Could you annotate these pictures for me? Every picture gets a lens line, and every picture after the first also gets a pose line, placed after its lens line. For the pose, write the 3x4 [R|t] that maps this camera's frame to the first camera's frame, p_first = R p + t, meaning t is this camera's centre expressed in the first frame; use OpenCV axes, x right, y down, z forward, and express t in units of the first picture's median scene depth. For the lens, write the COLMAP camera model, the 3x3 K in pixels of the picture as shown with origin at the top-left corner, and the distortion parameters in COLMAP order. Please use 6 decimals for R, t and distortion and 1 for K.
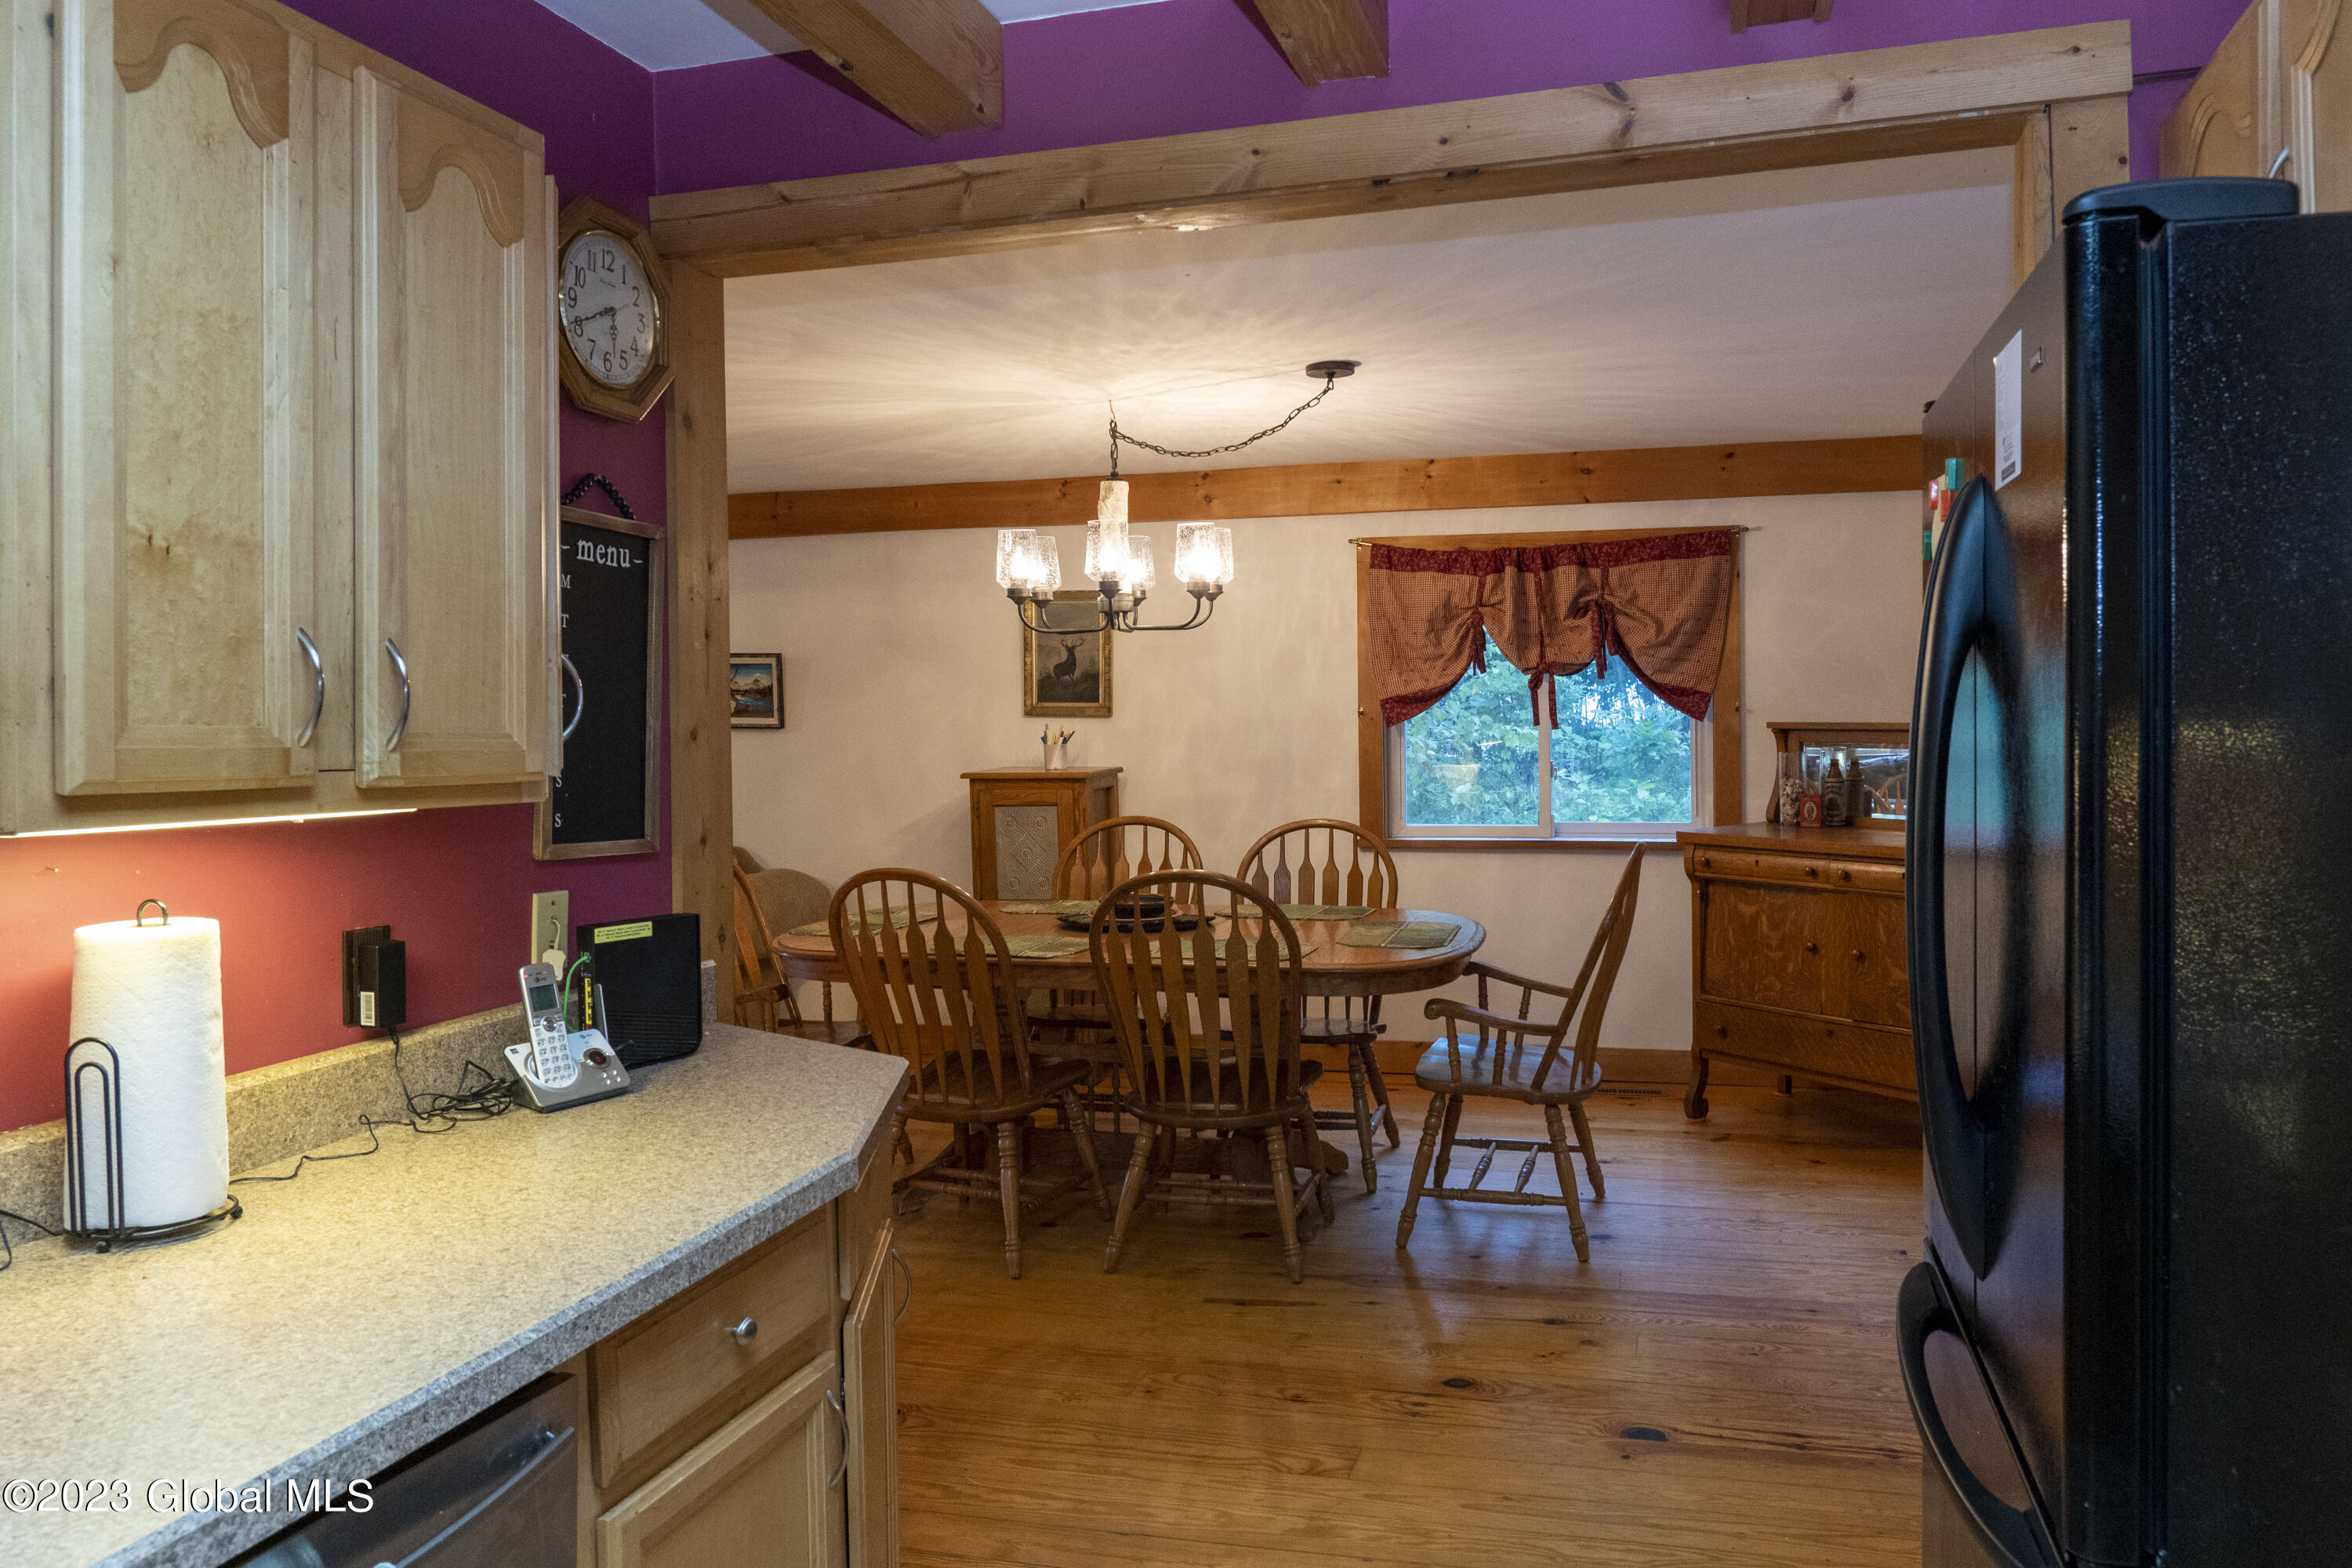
lens RADIAL K [[1589.6, 0, 1190.9], [0, 1589.6, 782.5], [0, 0, 1]] dist [-0.018652, 0.006426]
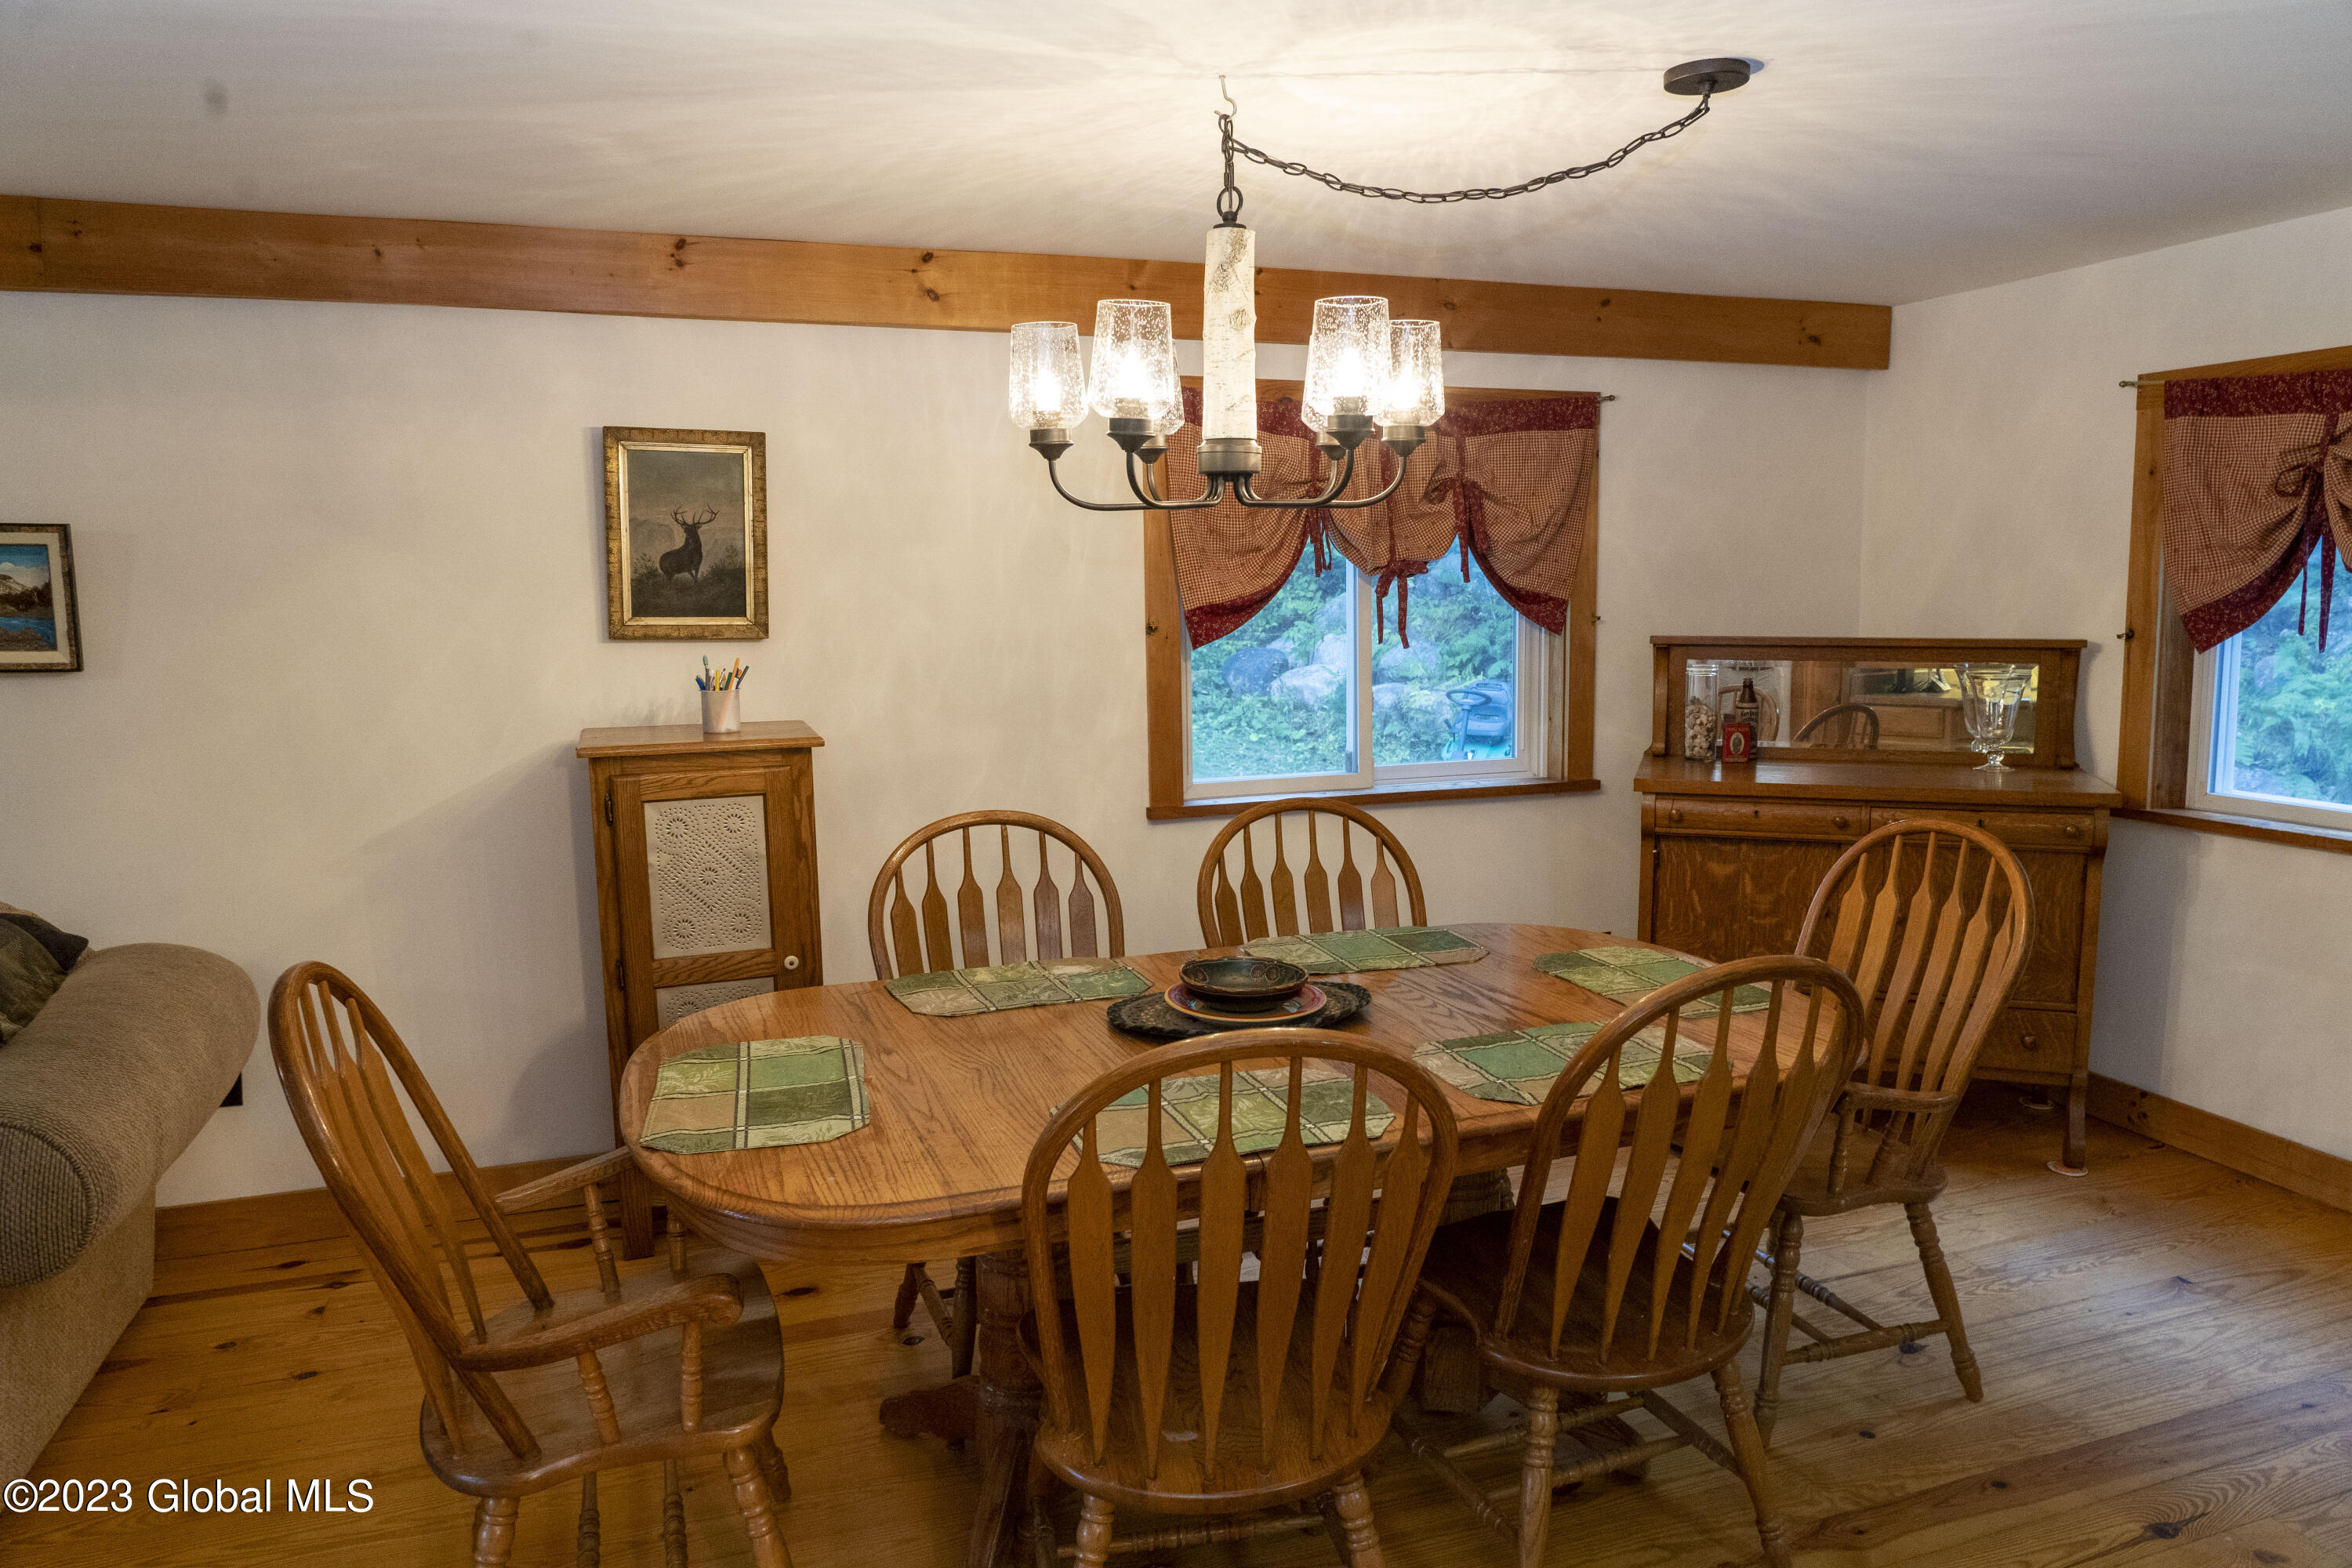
lens RADIAL K [[1589.6, 0, 1101.1], [0, 1589.6, 796.6], [0, 0, 1]] dist [-0.018652, 0.006426]
pose [[0.817455, -0.077775, 0.570717, -0.322550], [0.027550, 0.994987, 0.096132, -0.038642], [-0.575333, -0.062860, 0.815500, 0.443355]]
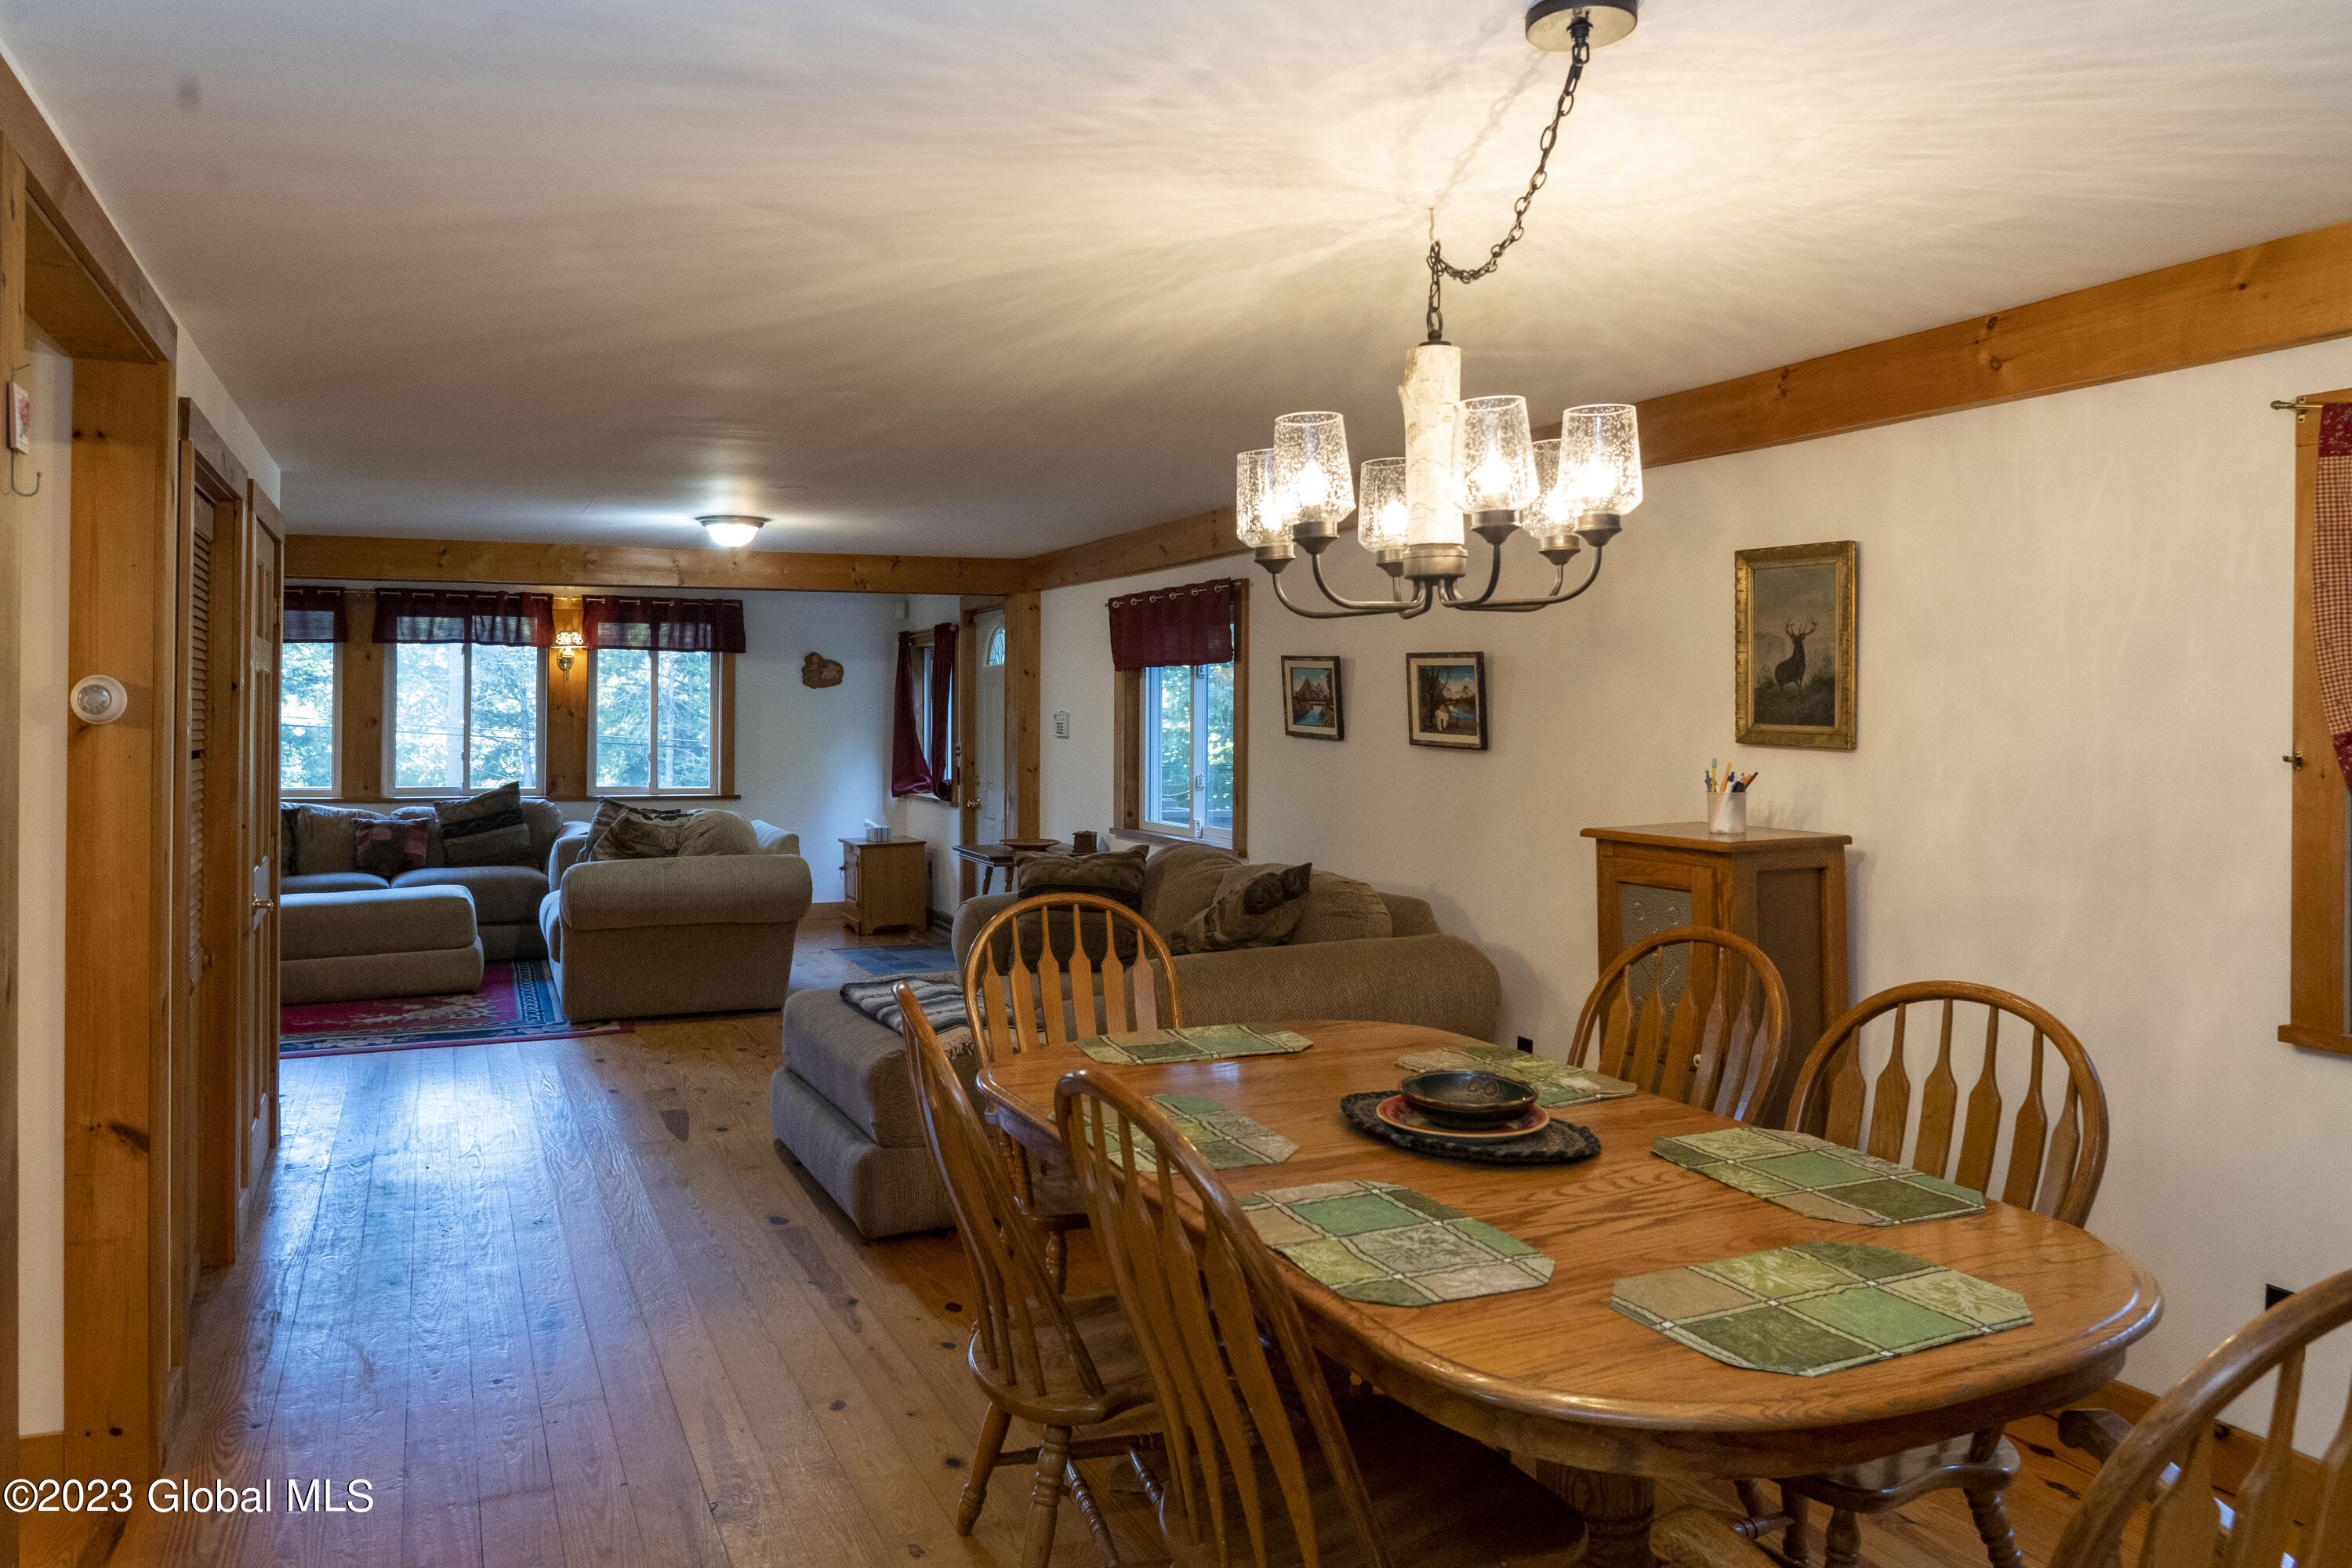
lens RADIAL K [[1589.6, 0, 1131.8], [0, 1589.6, 727.9], [0, 0, 1]] dist [-0.018652, 0.006426]
pose [[0.643102, 0.020321, -0.765511, 0.248953], [-0.043416, 0.999008, -0.009954, -0.034065], [0.764549, 0.039636, 0.643346, 0.433989]]
